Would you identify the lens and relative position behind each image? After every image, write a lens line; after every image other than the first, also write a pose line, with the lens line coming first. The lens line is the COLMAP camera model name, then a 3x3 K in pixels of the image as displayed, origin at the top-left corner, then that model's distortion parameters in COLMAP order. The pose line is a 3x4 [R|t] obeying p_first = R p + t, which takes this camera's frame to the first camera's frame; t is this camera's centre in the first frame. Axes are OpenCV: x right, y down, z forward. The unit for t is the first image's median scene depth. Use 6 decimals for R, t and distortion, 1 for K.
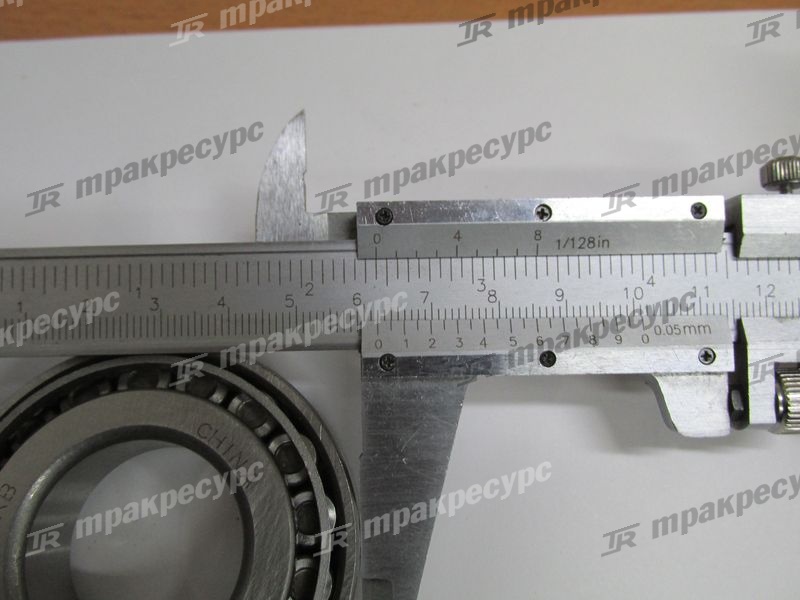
lens RADIAL K [[646.2, 0, 400.0], [0, 646.2, 300.0], [0, 0, 1]] dist [-0.016763, -0.002047]
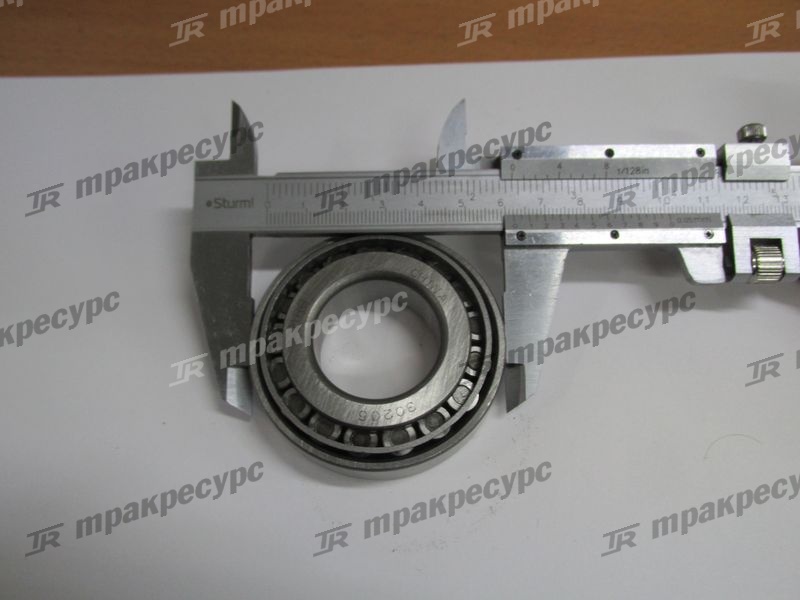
lens RADIAL K [[646.2, 0, 400.0], [0, 646.2, 300.0], [0, 0, 1]] dist [-0.016763, -0.002047]
pose [[0.999626, 0.010460, -0.025248, -0.288845], [-0.013325, 0.993145, -0.116130, 0.460034], [0.023861, 0.116423, 0.992913, -0.675530]]
